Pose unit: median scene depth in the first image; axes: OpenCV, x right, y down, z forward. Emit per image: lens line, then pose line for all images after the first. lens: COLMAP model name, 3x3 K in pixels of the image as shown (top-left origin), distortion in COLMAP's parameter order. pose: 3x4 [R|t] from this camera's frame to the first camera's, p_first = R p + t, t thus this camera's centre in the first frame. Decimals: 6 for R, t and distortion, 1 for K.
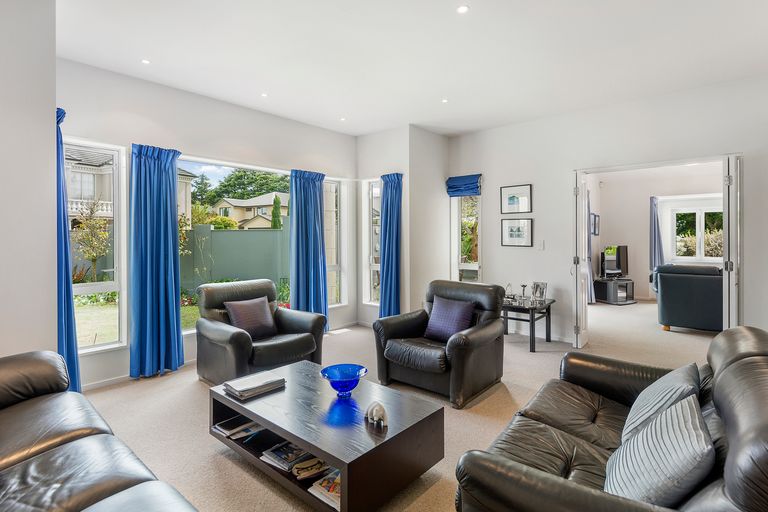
lens RADIAL K [[392.7, 0, 384.0], [0, 392.7, 248.8], [0, 0, 1]] dist [0.002044, -0.000549]
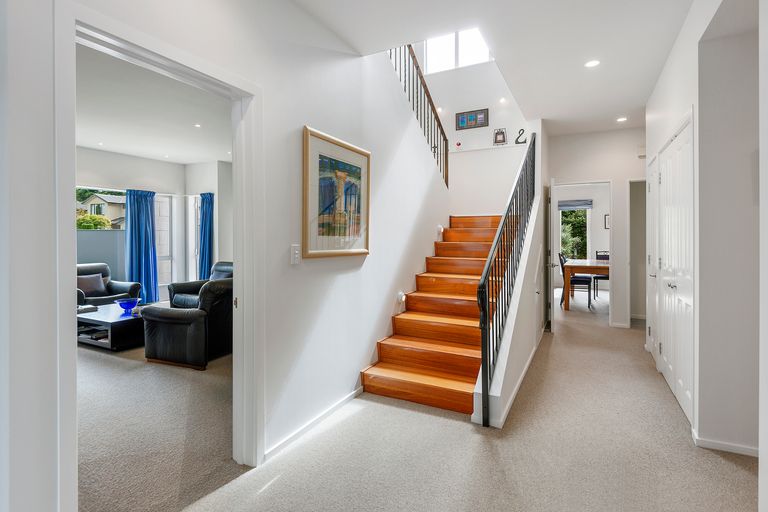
lens RADIAL K [[392.7, 0, 387.3], [0, 392.7, 242.0], [0, 0, 1]] dist [0.002044, -0.000549]
pose [[0.969275, 0.001463, 0.245975, 0.320143], [0.003399, 0.999807, -0.019343, 0.024258], [-0.245956, 0.019585, 0.969083, -0.606015]]
